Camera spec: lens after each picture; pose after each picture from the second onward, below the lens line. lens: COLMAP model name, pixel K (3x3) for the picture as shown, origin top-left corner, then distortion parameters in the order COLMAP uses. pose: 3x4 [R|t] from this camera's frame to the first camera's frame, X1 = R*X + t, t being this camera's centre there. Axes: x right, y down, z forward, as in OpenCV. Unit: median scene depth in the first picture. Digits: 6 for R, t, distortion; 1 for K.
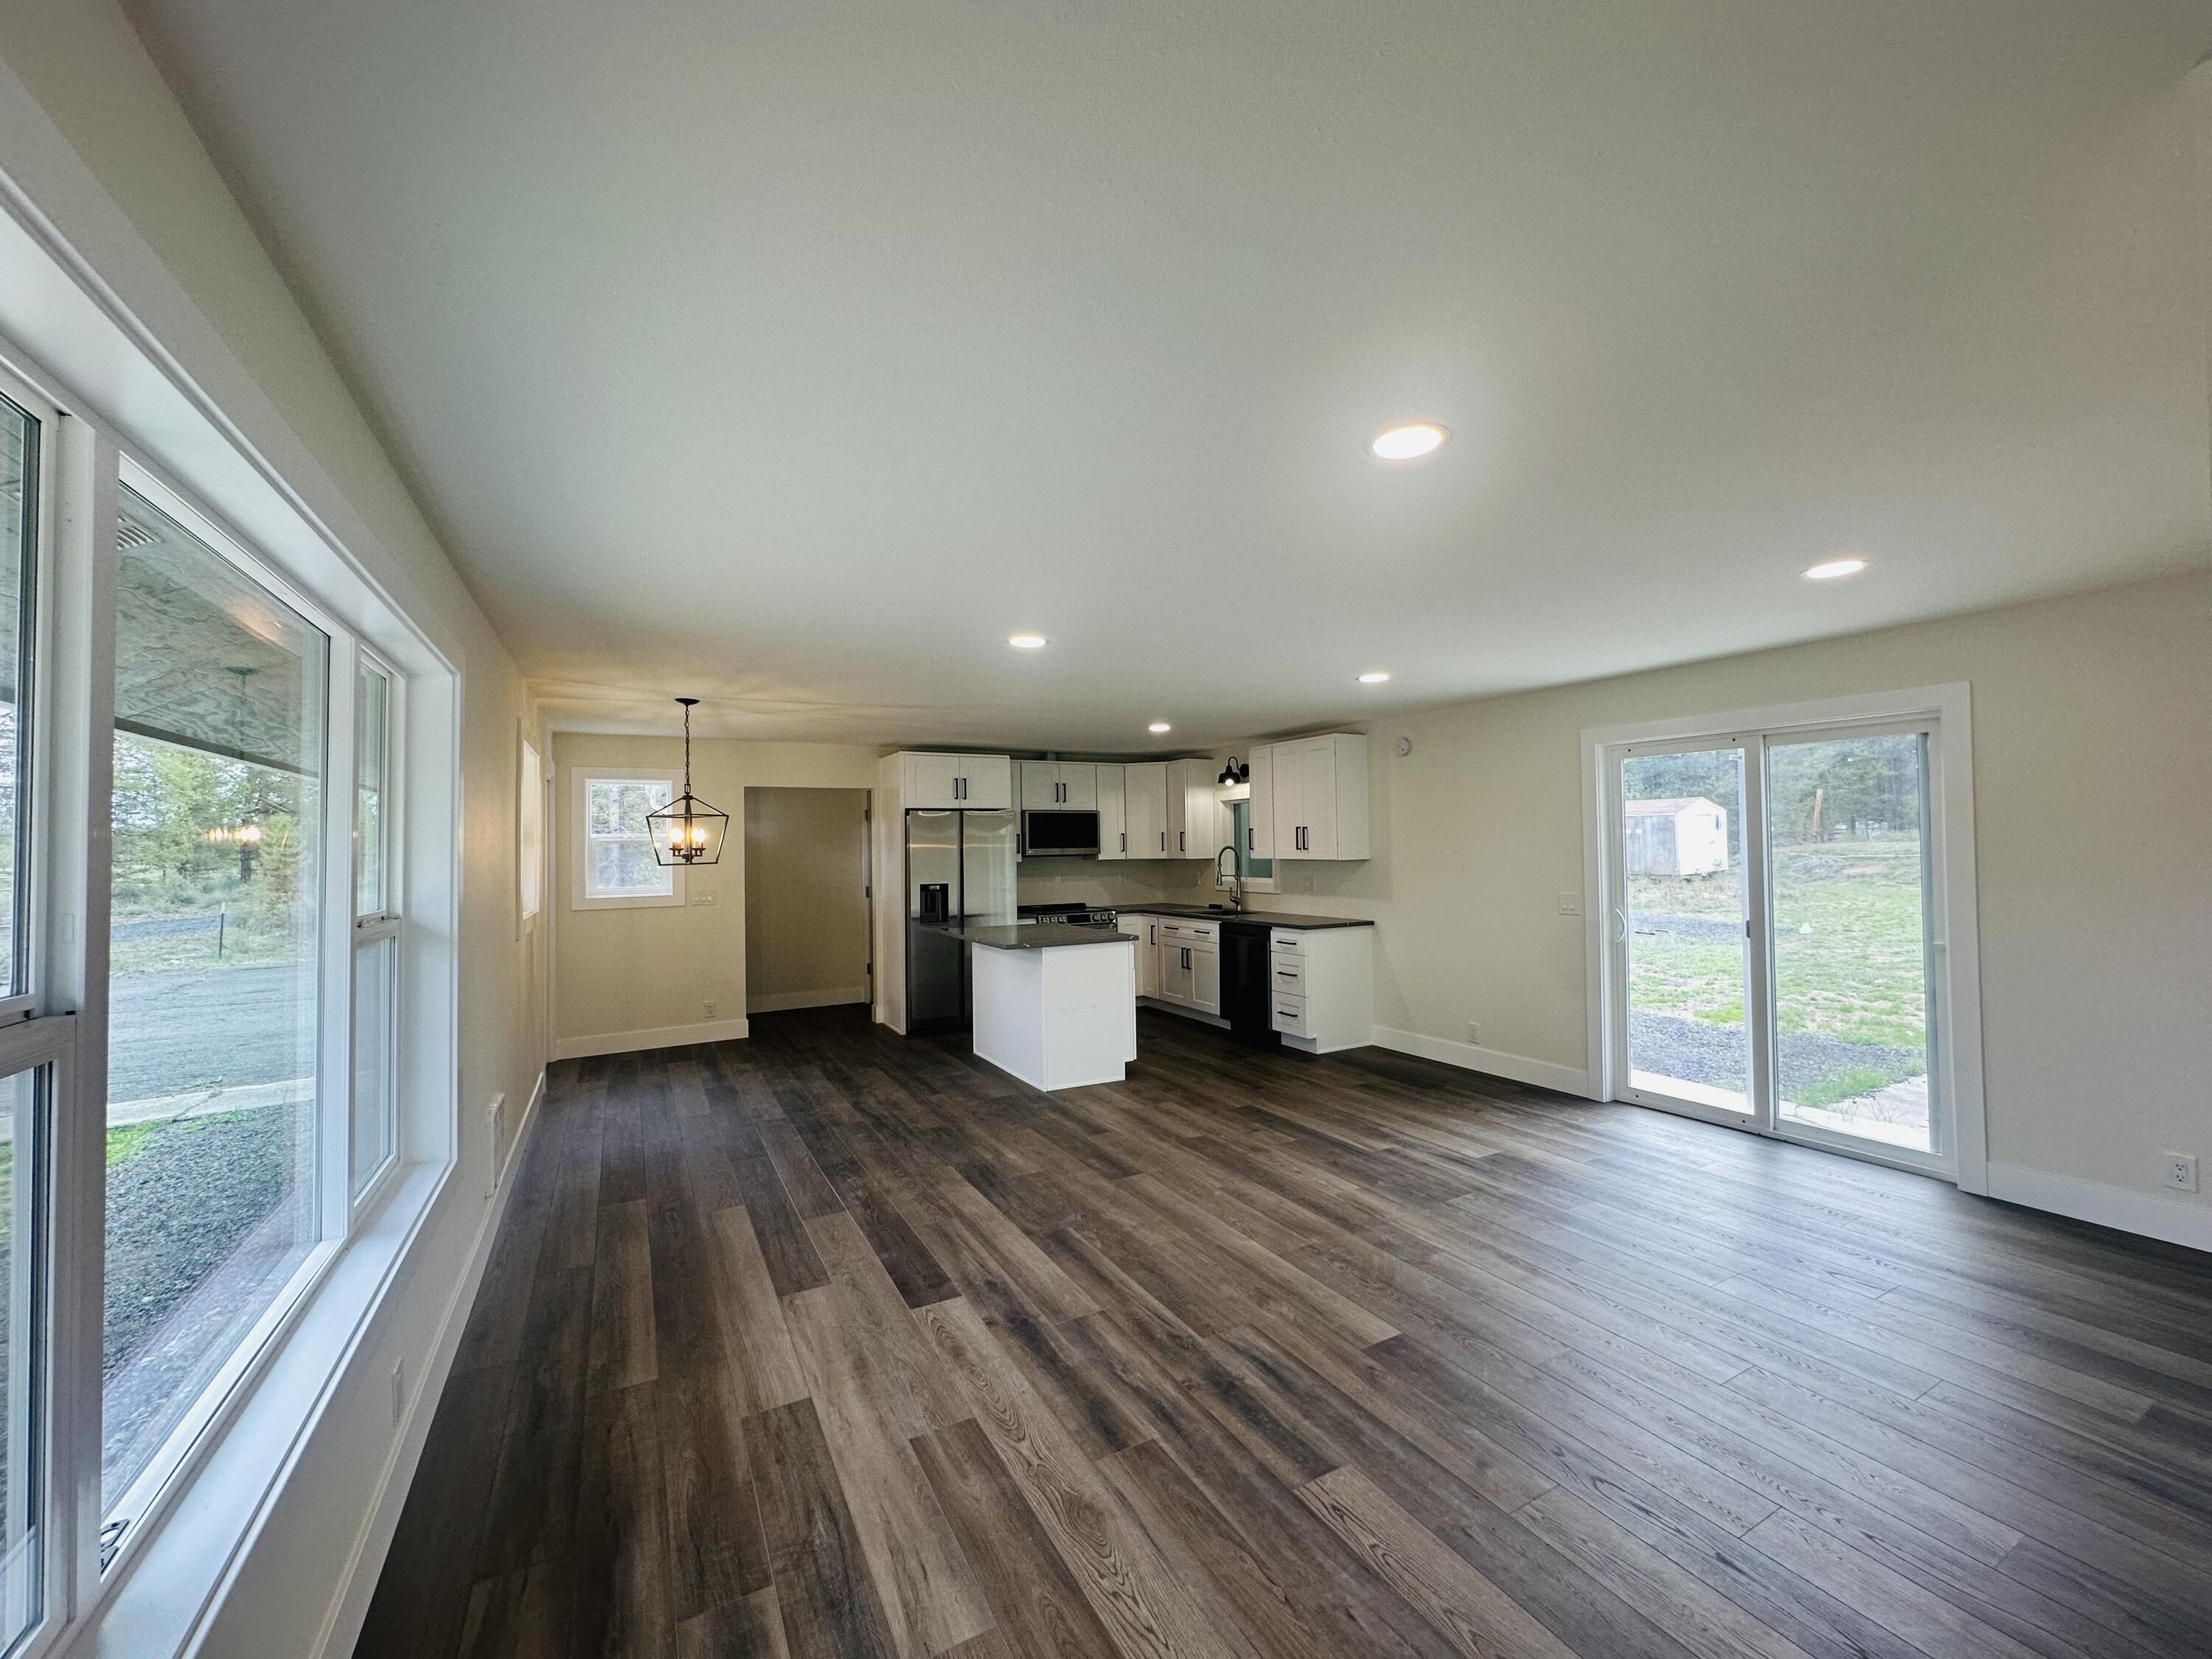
lens RADIAL K [[886.5, 0, 1106.8], [0, 886.5, 823.5], [0, 0, 1]] dist [-0.001919, 0.001361]
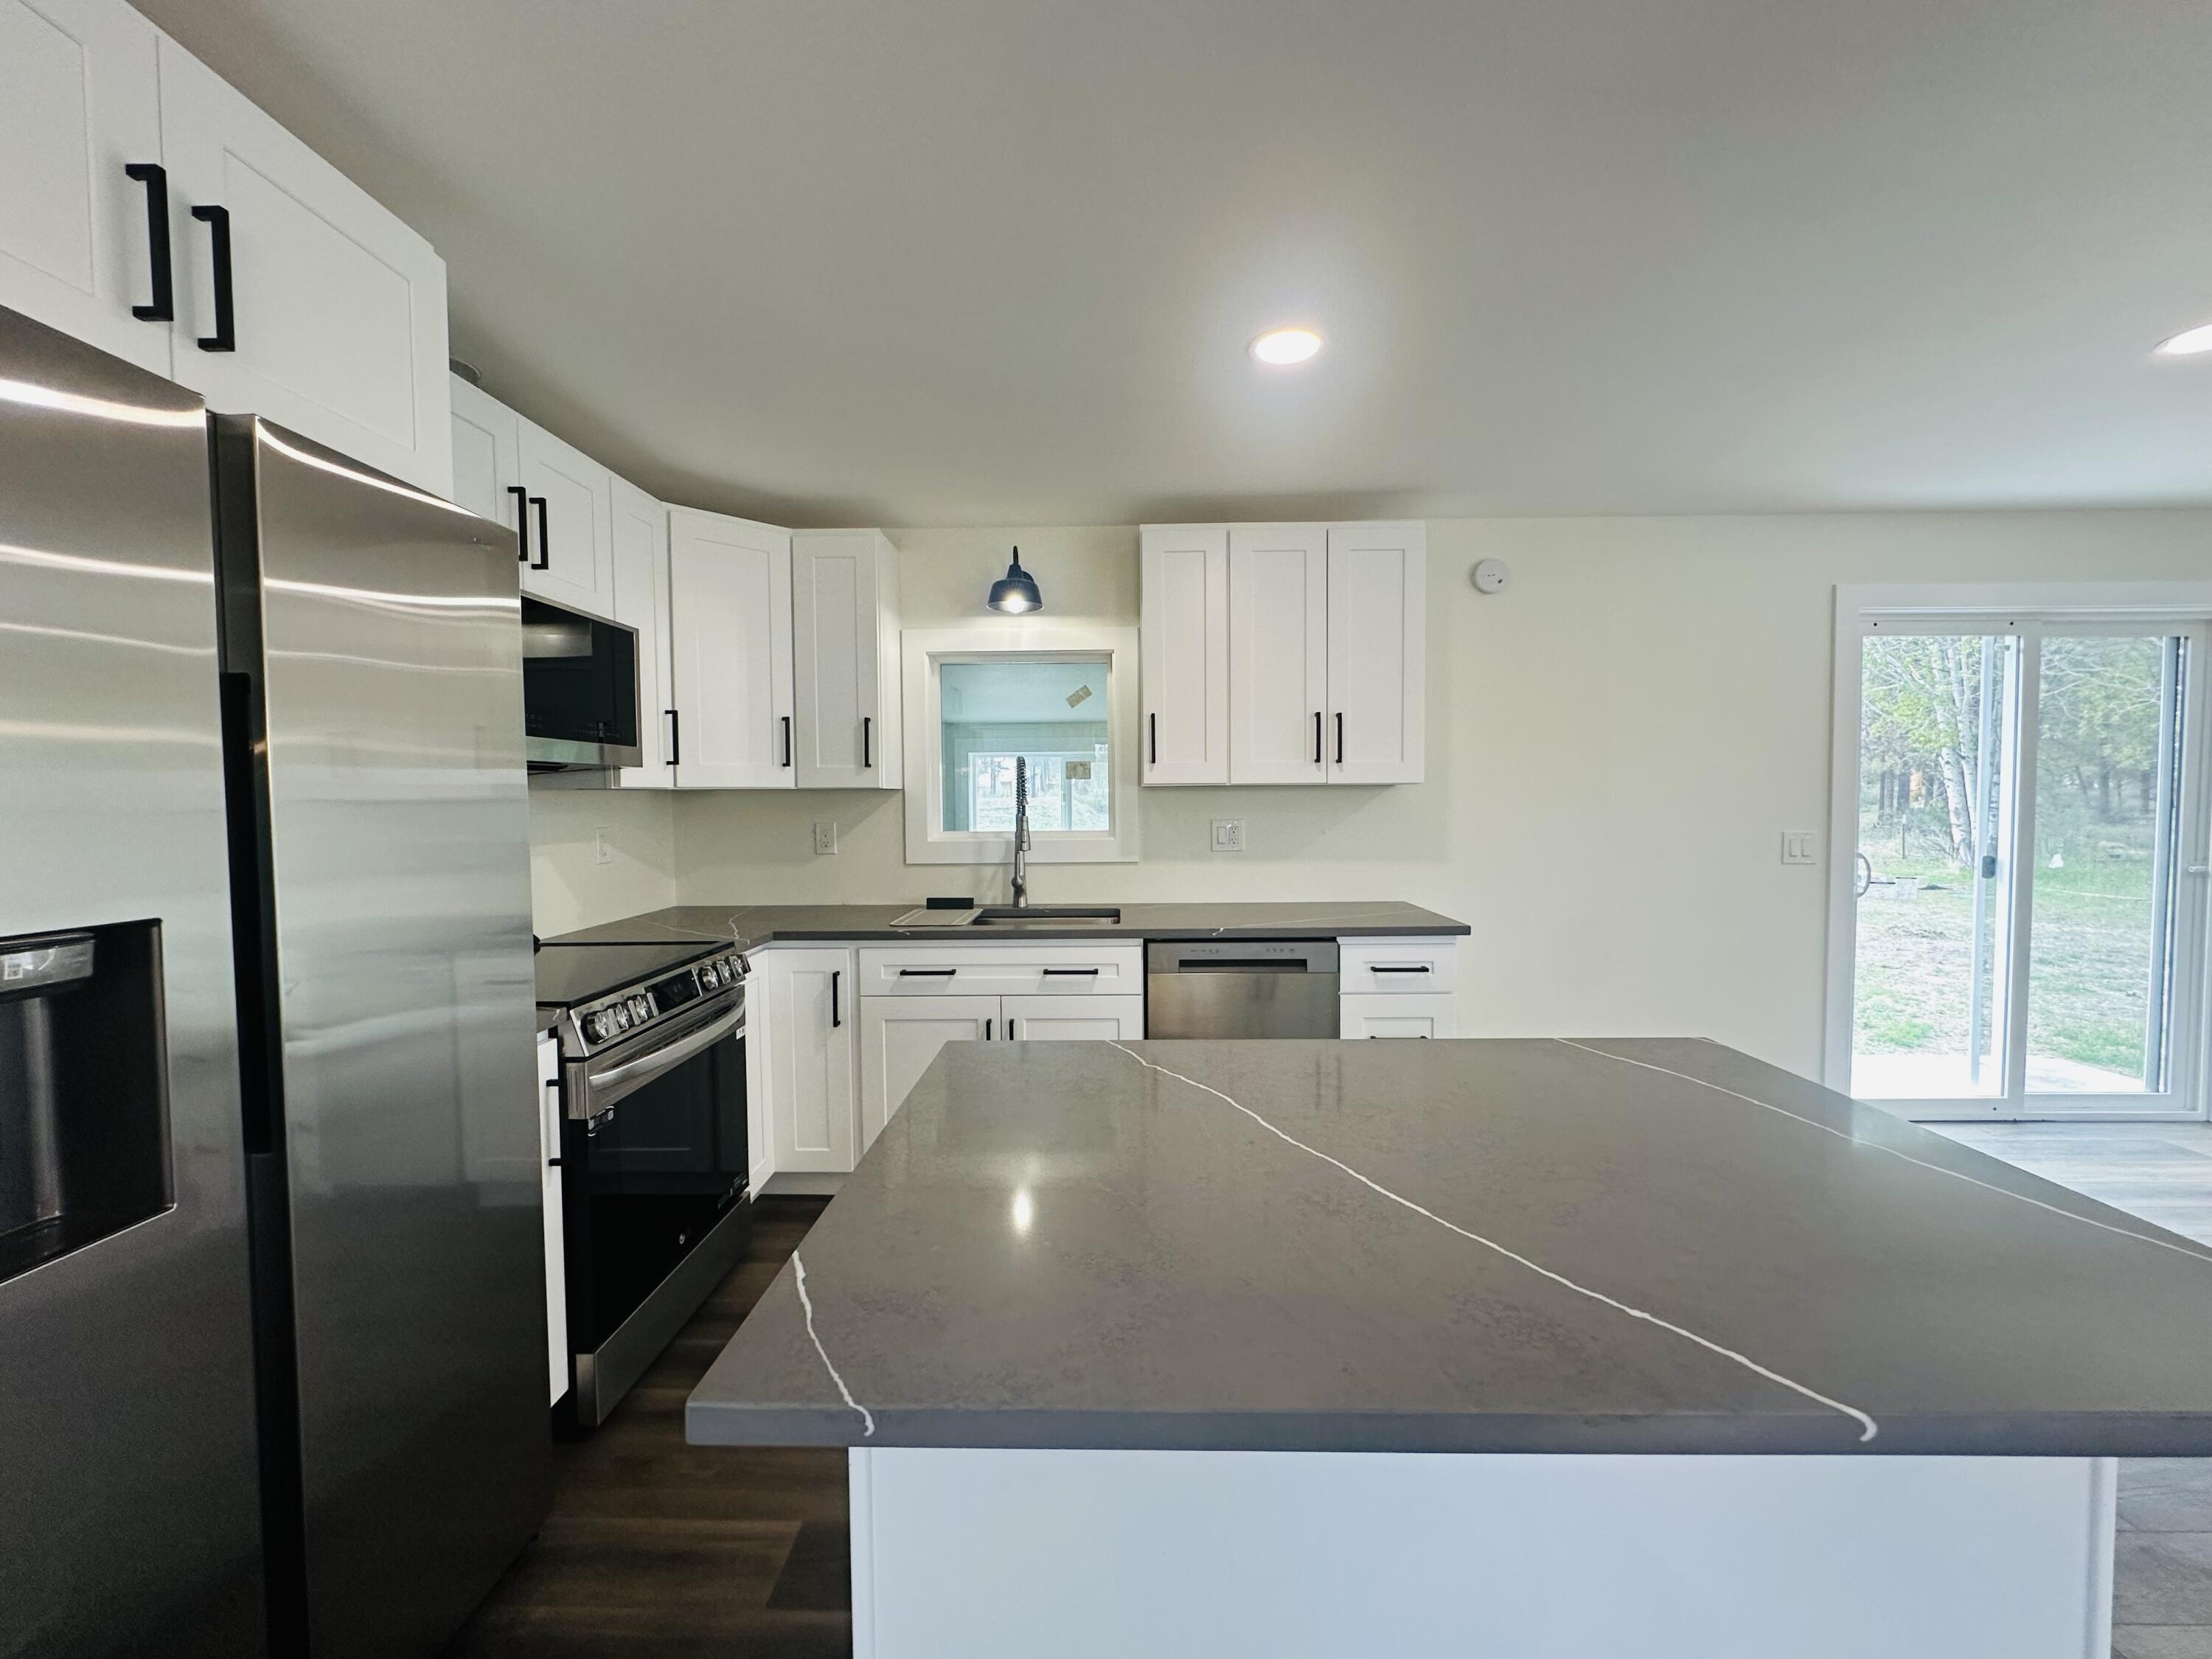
lens RADIAL K [[886.5, 0, 1103.5], [0, 886.5, 824.9], [0, 0, 1]] dist [-0.001919, 0.001361]
pose [[0.505169, -0.016801, 0.862857, -0.473357], [-0.022617, 0.999209, 0.032697, 0.099624], [-0.862724, -0.036033, 0.504389, 1.739074]]
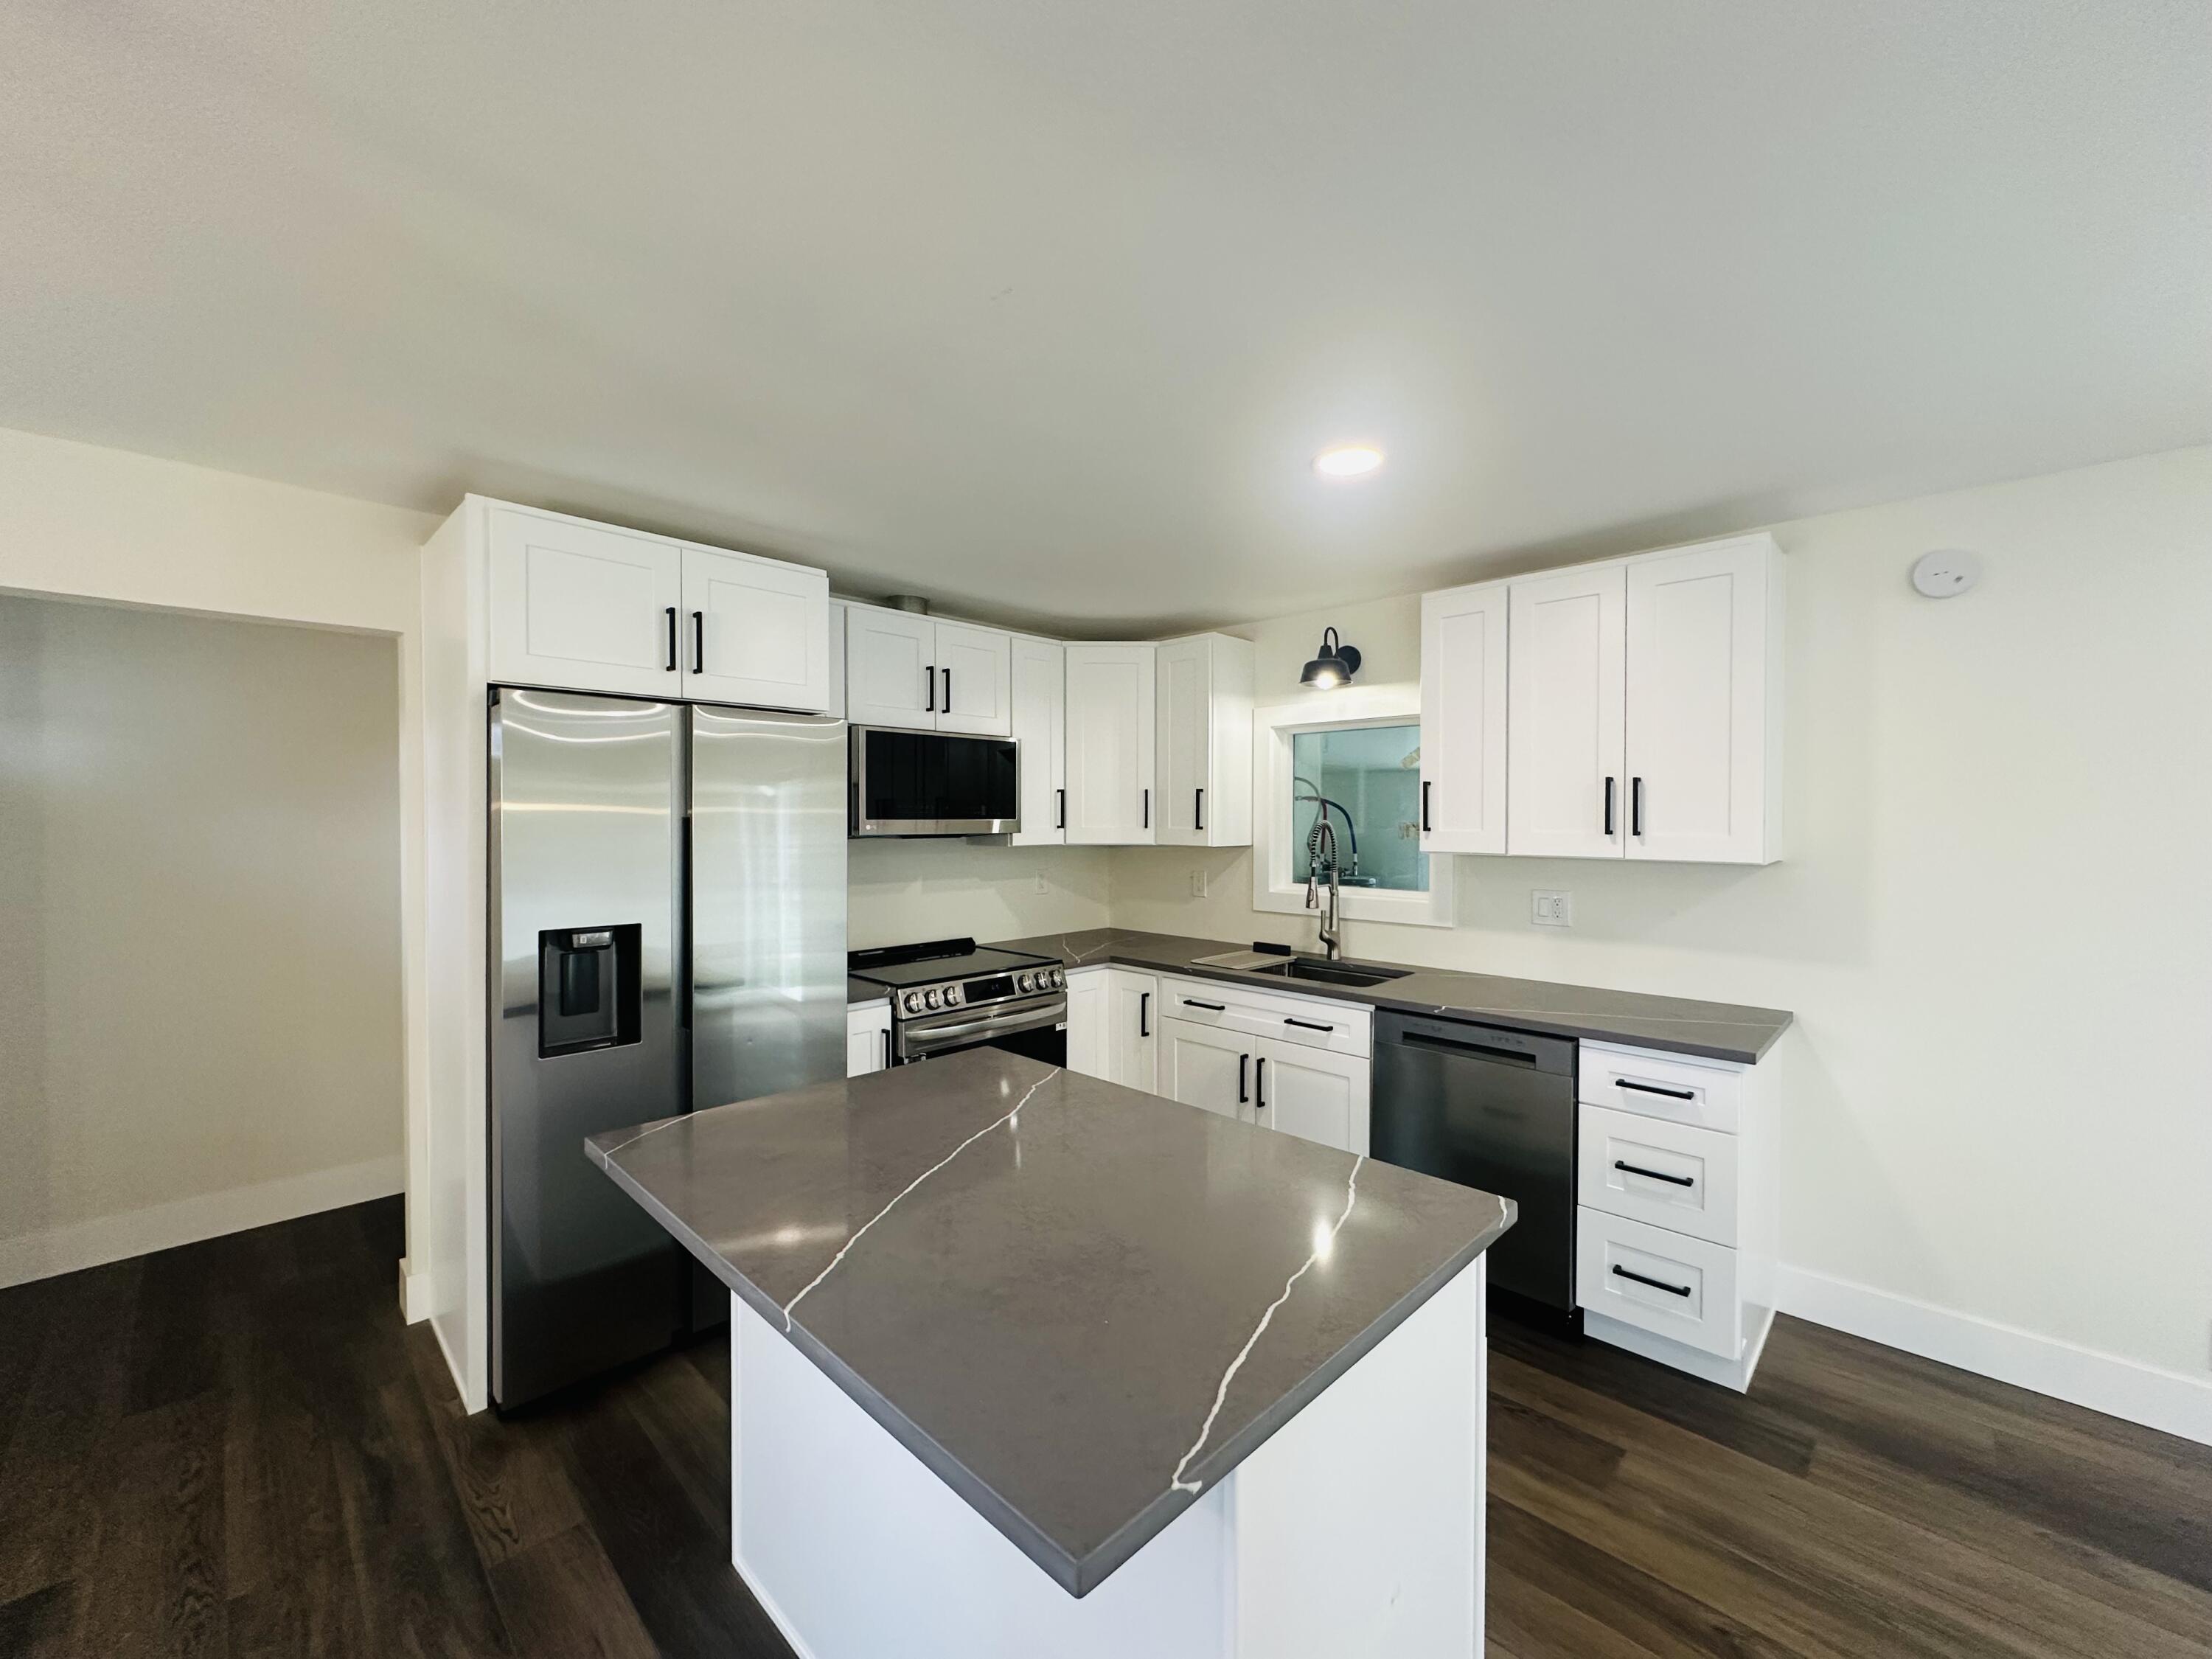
lens RADIAL K [[886.5, 0, 1101.0], [0, 886.5, 826.3], [0, 0, 1]] dist [-0.001919, 0.001361]
pose [[0.960217, 0.014046, 0.278901, -0.229937], [-0.024060, 0.999182, 0.032515, 0.037403], [-0.278216, -0.037932, 0.959769, 1.372624]]
